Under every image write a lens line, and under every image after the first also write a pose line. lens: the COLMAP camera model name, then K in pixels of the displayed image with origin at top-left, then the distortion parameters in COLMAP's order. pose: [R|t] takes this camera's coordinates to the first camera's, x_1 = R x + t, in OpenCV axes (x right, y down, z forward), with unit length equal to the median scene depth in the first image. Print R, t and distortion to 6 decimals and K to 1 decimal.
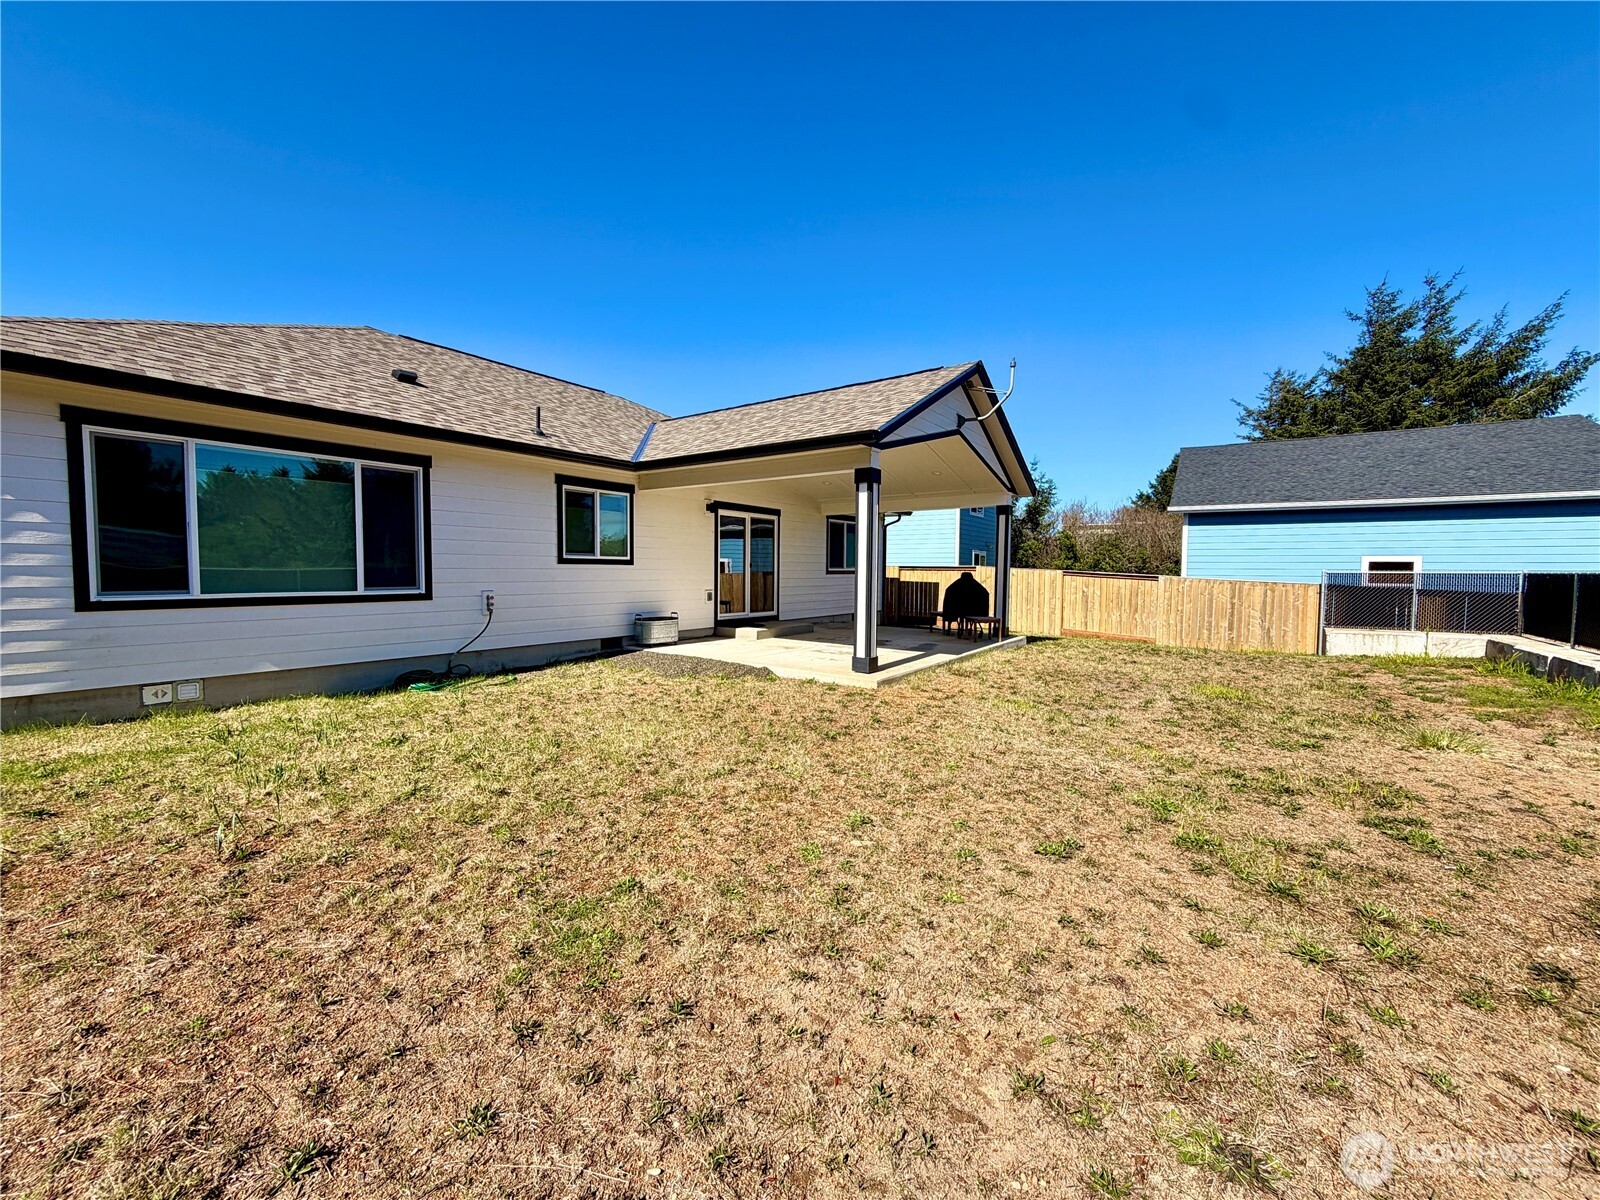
lens RADIAL K [[629.3, 0, 800.0], [0, 629.3, 600.0], [0, 0, 1]] dist [-0.000280, -0.000009]
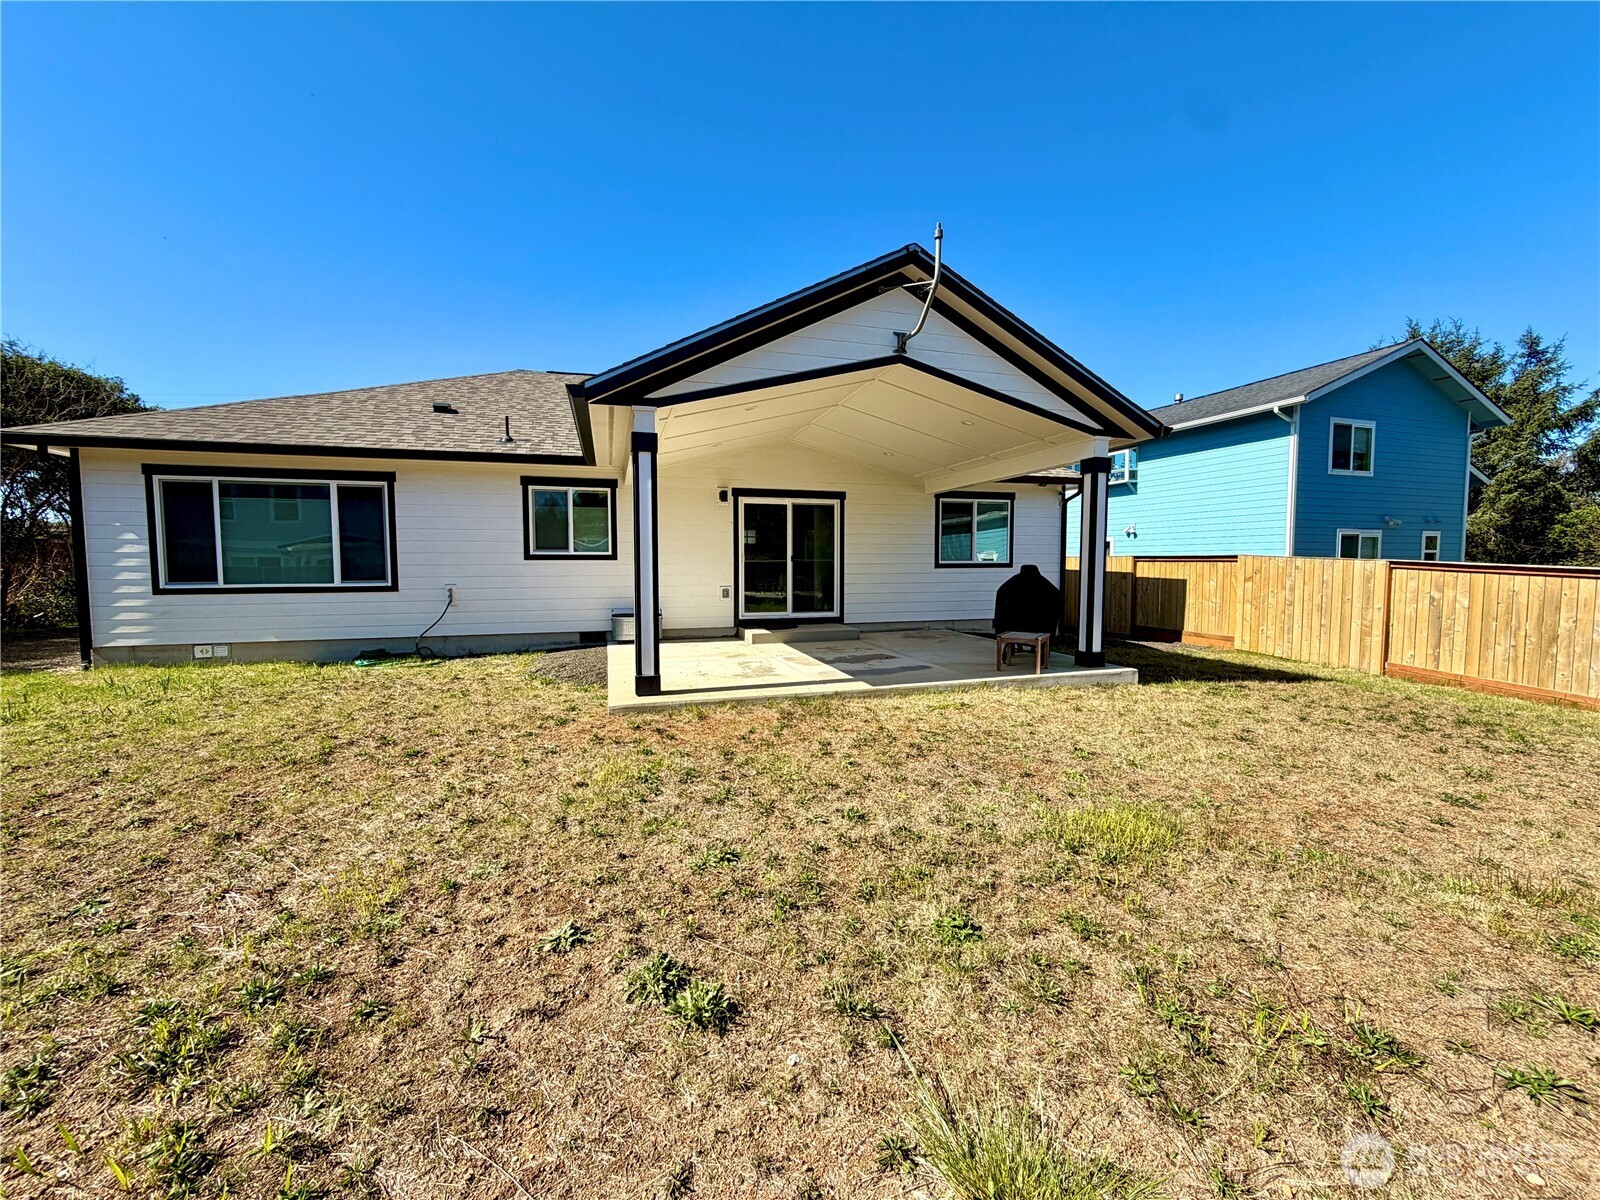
lens RADIAL K [[629.3, 0, 800.0], [0, 629.3, 600.0], [0, 0, 1]] dist [-0.000280, -0.000009]
pose [[0.793501, 0.027464, -0.607949, 0.642274], [-0.021339, 0.999623, 0.017305, -0.017844], [0.608194, -0.000759, 0.793788, 0.433573]]
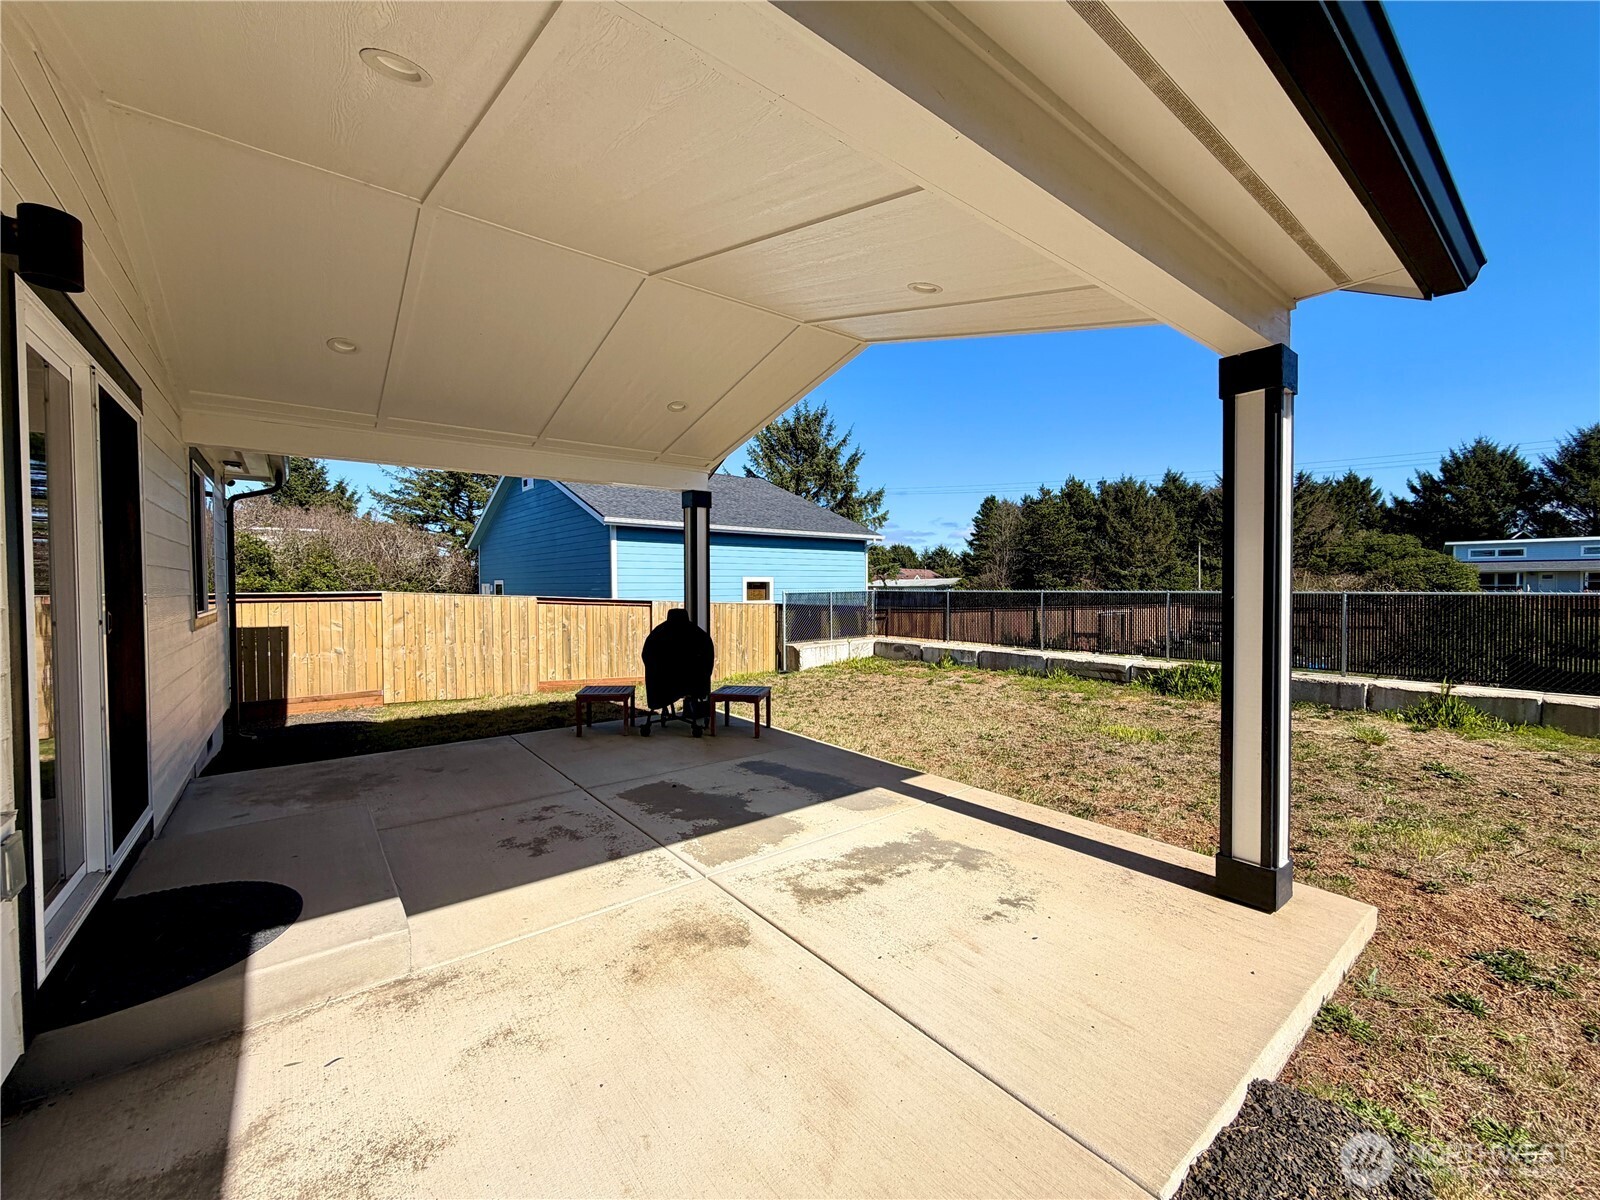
lens RADIAL K [[629.3, 0, 800.0], [0, 629.3, 600.0], [0, 0, 1]] dist [-0.000280, -0.000009]
pose [[0.268486, -0.033137, 0.962714, -0.292651], [0.052678, 0.998418, 0.019675, -0.077293], [-0.961842, 0.045431, 0.269807, 1.019717]]
